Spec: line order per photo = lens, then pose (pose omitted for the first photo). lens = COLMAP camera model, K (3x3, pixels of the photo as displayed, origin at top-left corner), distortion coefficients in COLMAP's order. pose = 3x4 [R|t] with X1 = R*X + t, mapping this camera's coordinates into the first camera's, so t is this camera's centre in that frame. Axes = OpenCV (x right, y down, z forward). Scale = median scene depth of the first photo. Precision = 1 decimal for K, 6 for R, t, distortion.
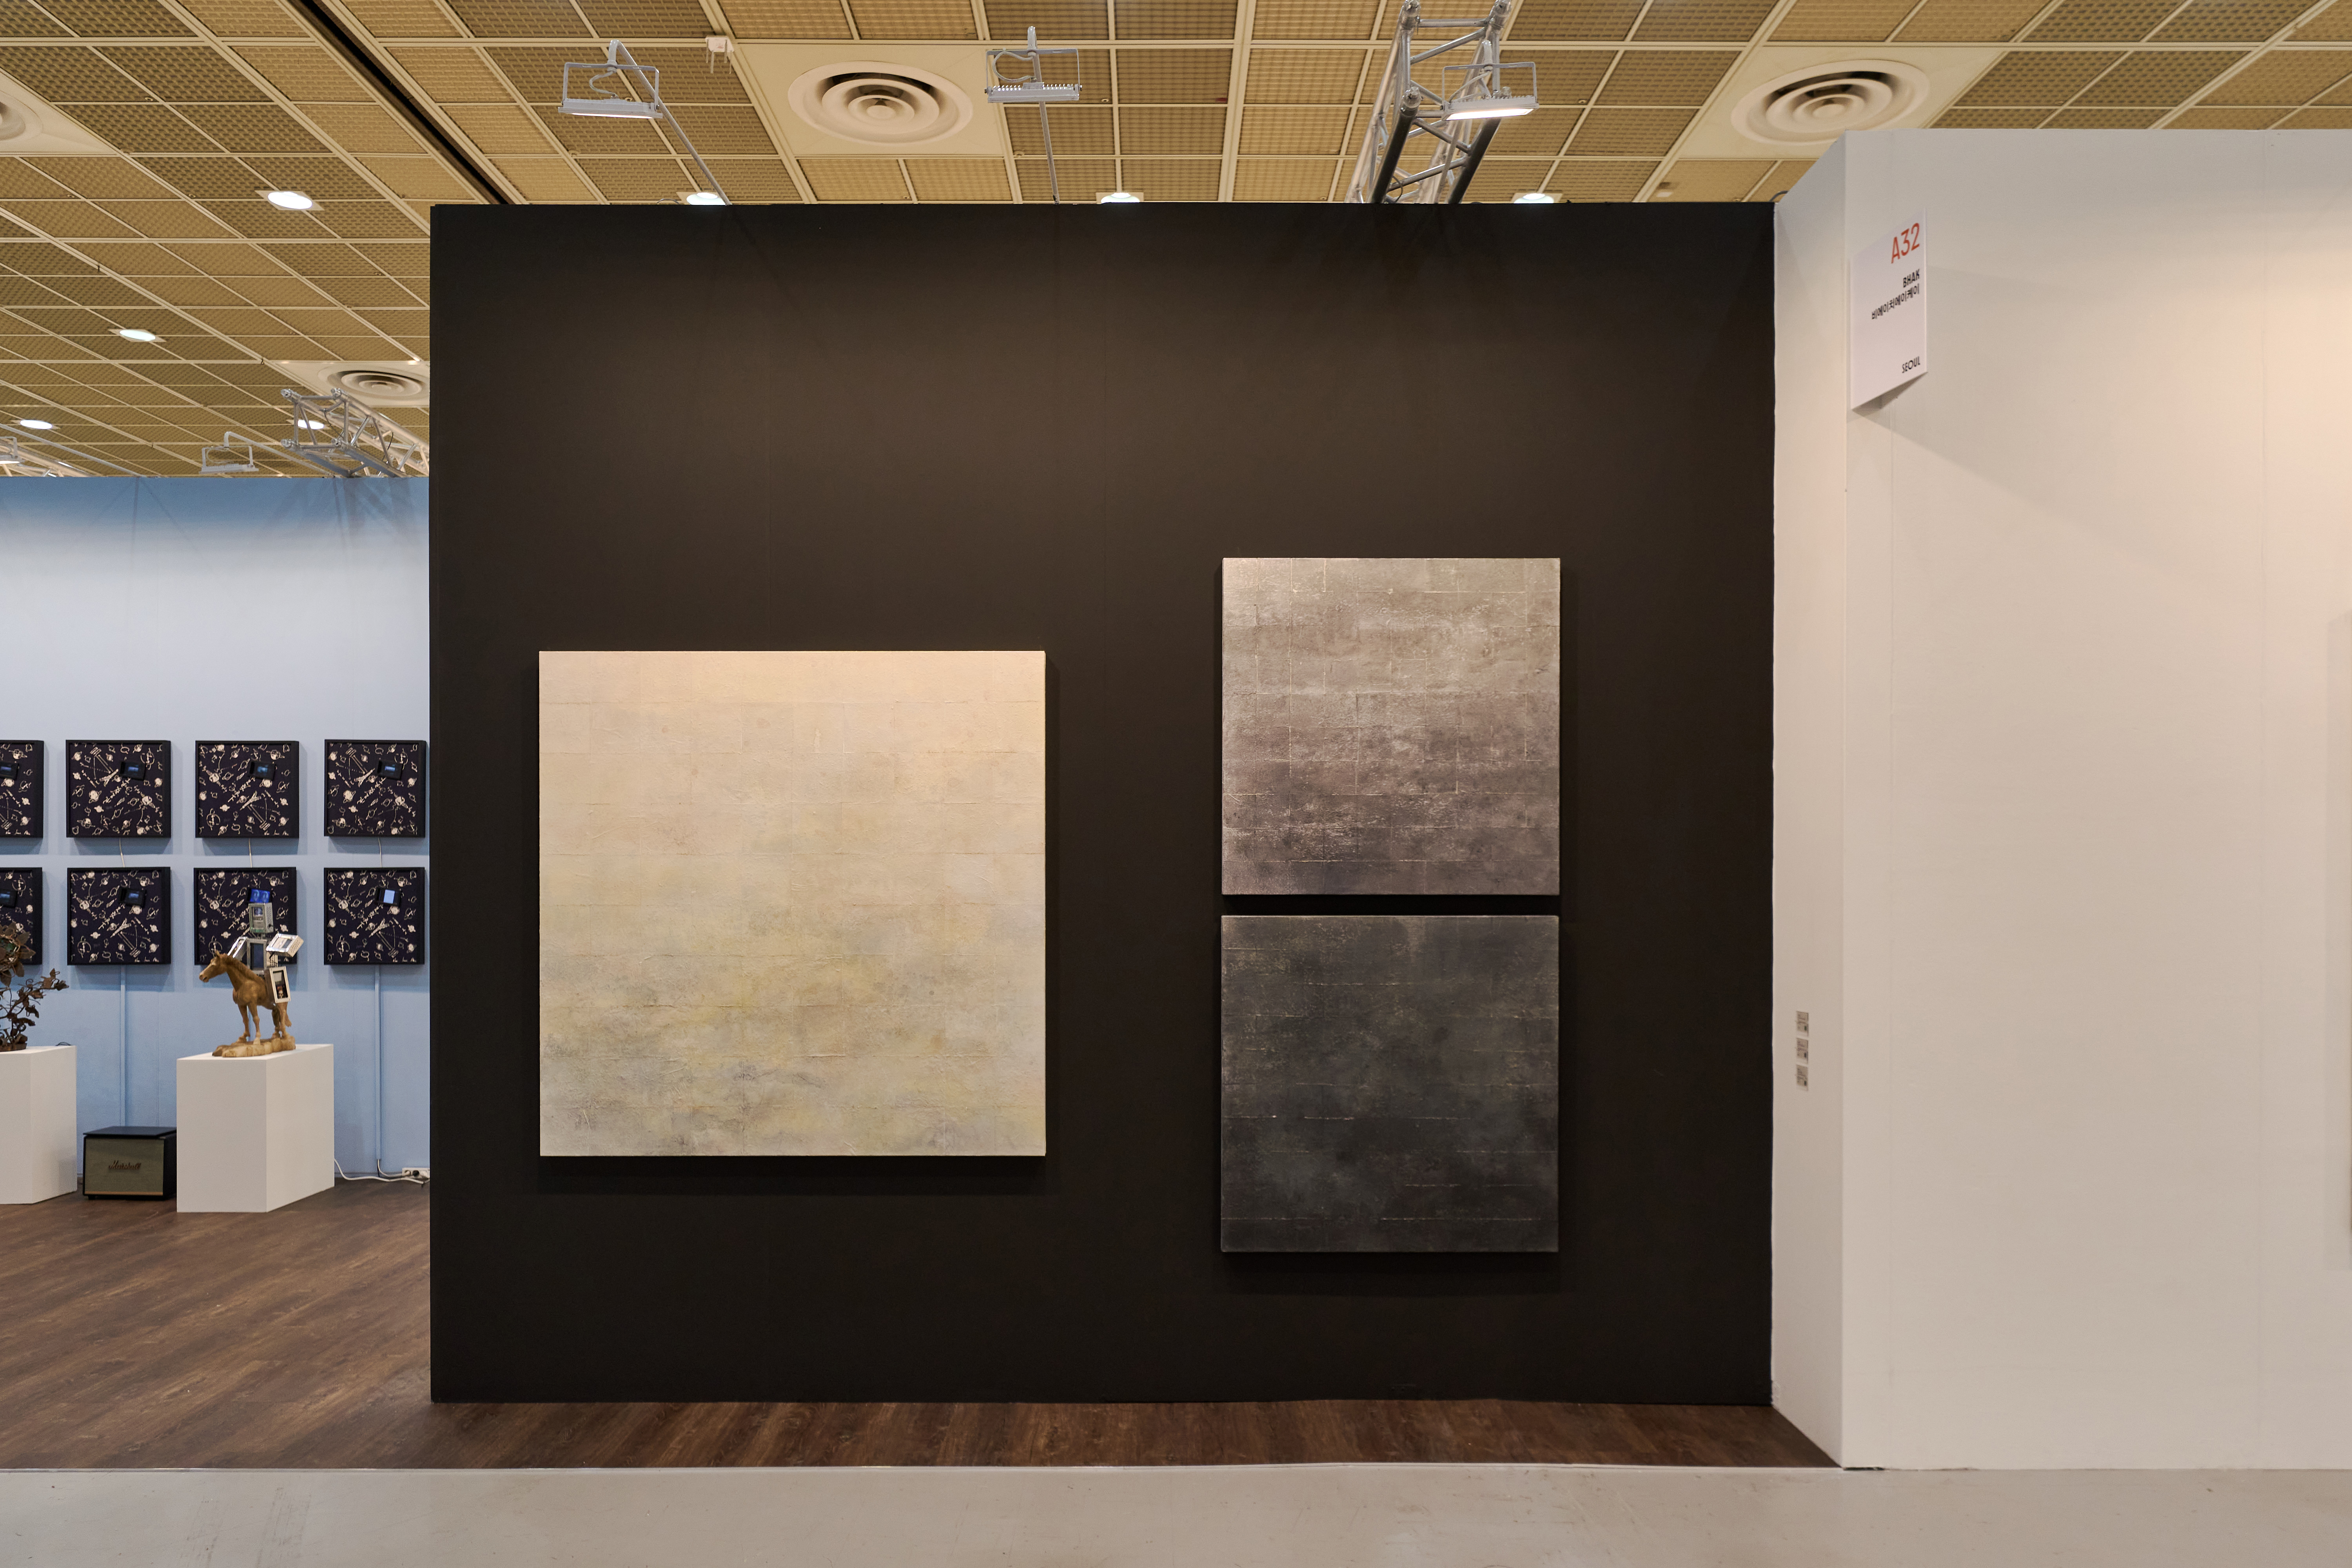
lens RADIAL K [[1582.1, 0, 1166.9], [0, 1582.1, 853.3], [0, 0, 1]] dist [0.001892, 0.001368]
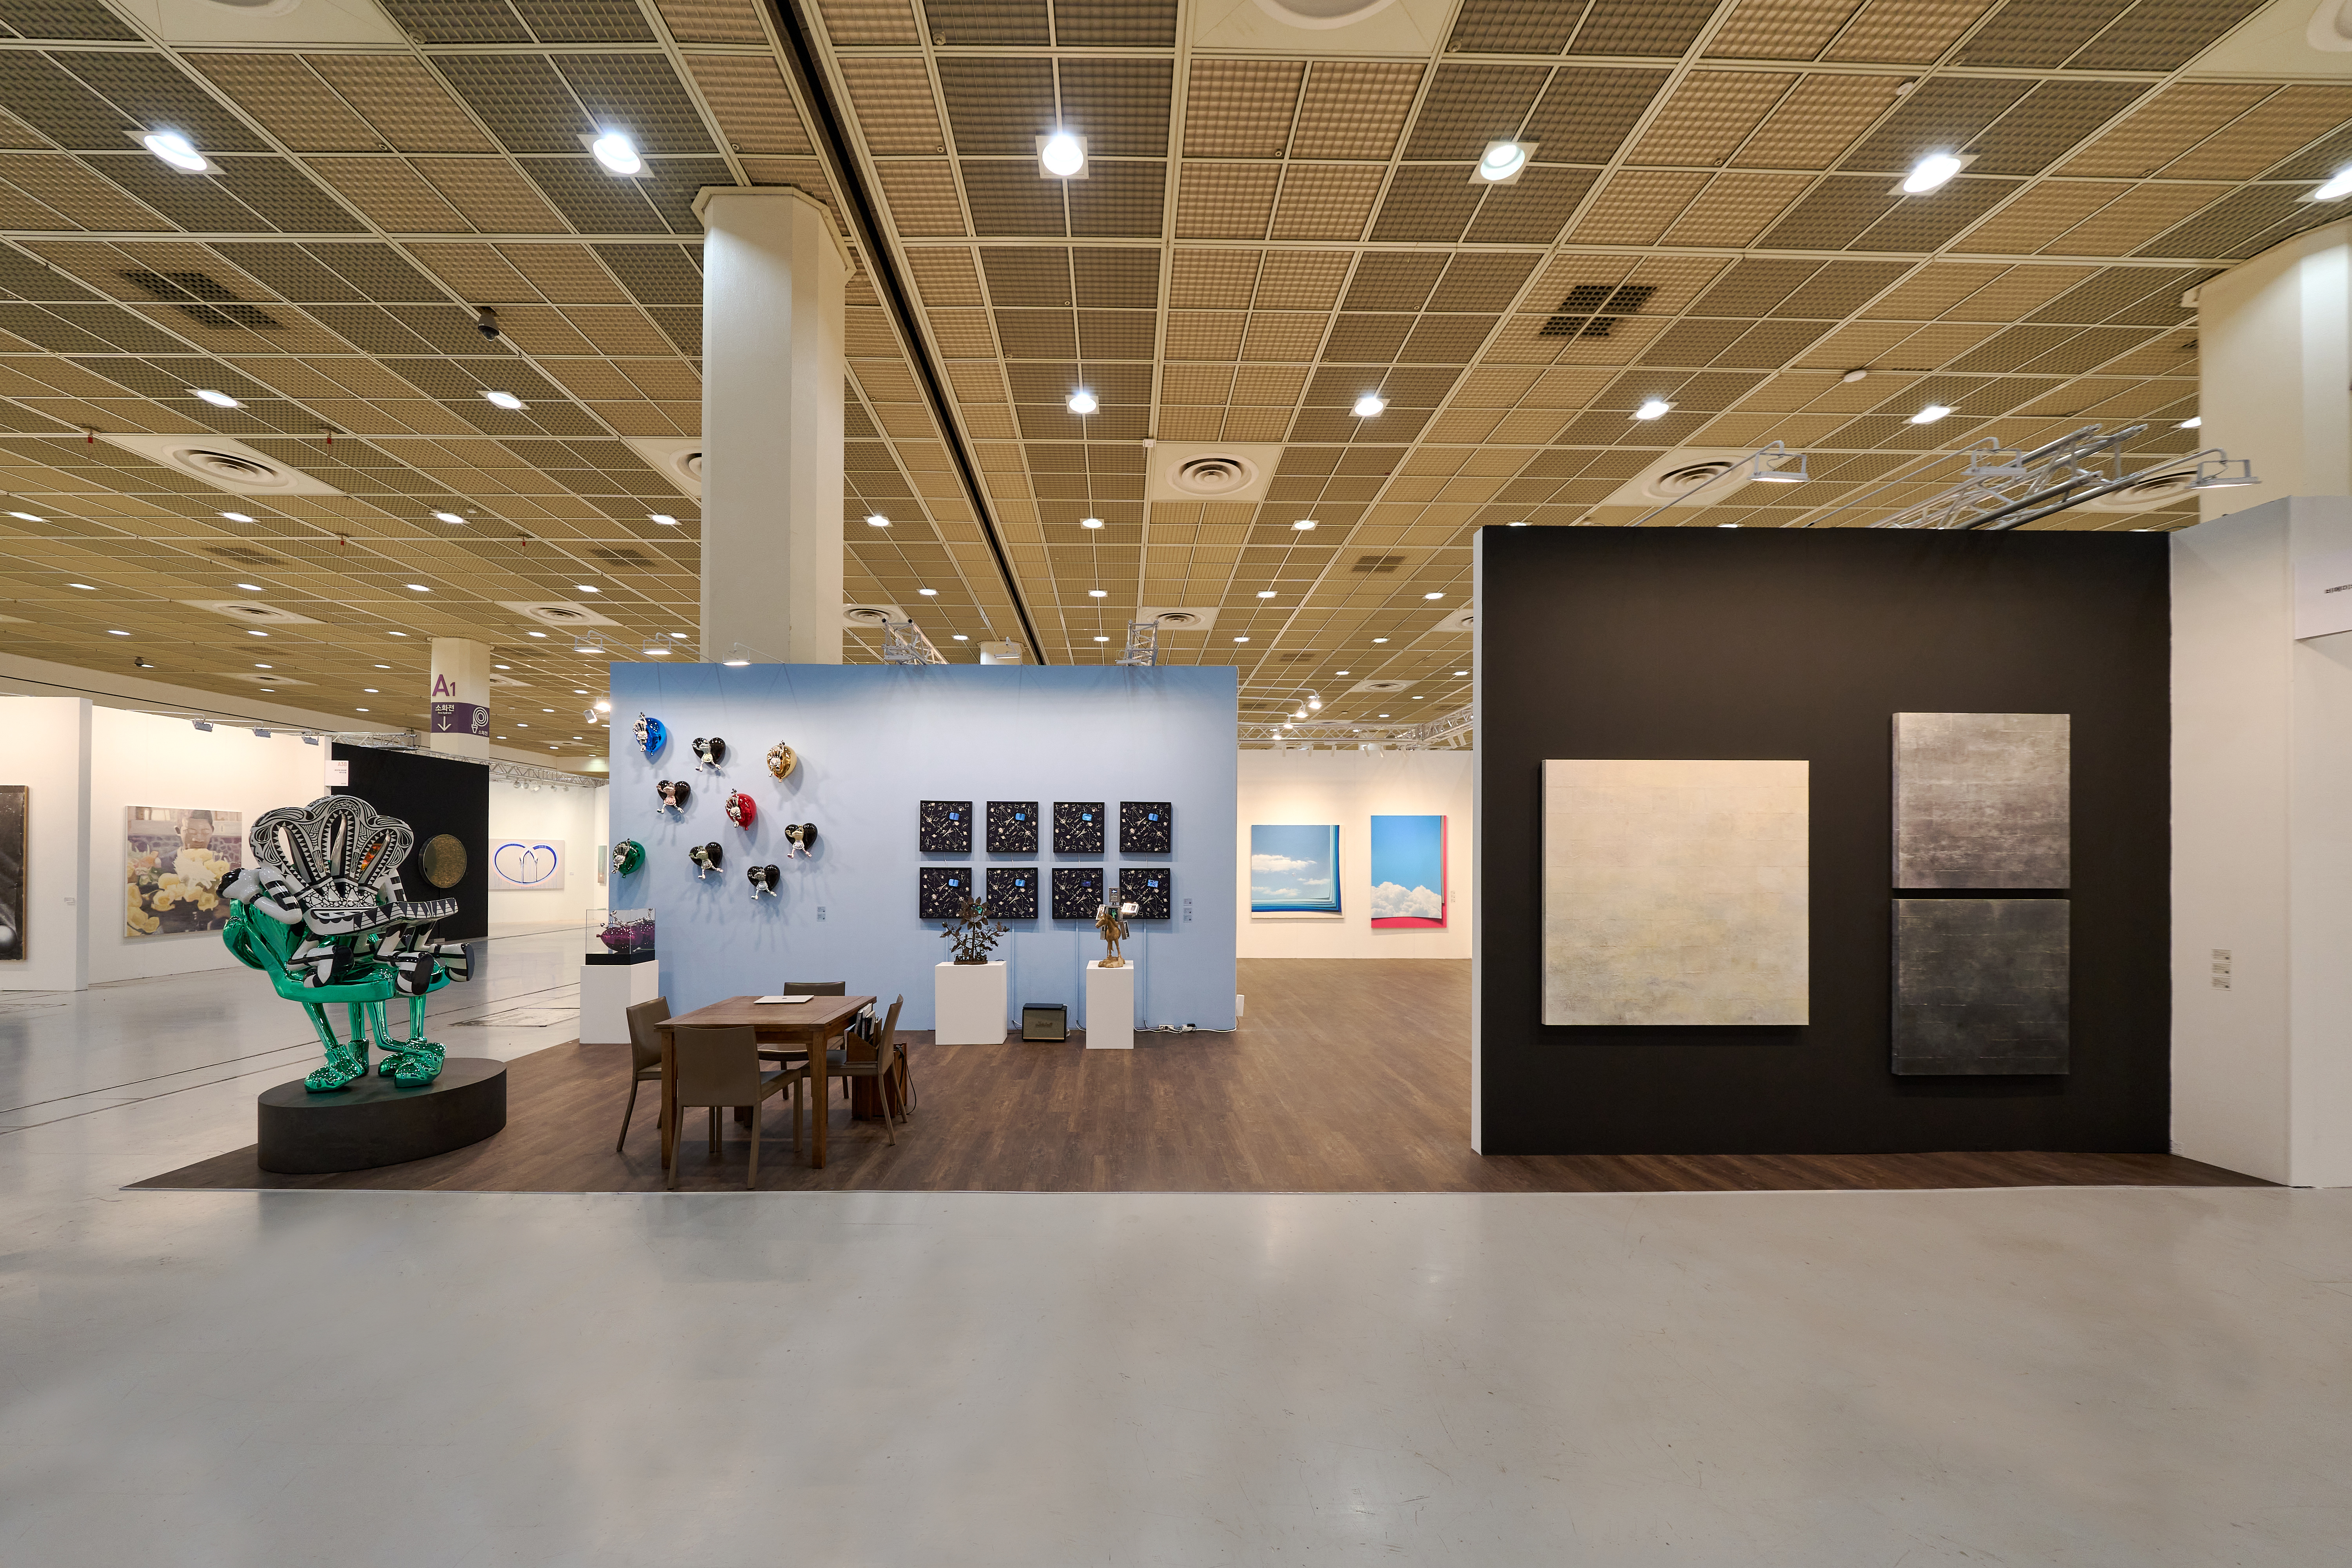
lens RADIAL K [[810.5, 0, 1135.6], [0, 810.5, 851.5], [0, 0, 1]] dist [-0.007846, -0.000150]
pose [[0.999965, 0.003252, 0.007755, -0.895583], [-0.003200, 0.999973, -0.006628, -0.008919], [-0.007776, 0.006603, 0.999948, 0.033590]]
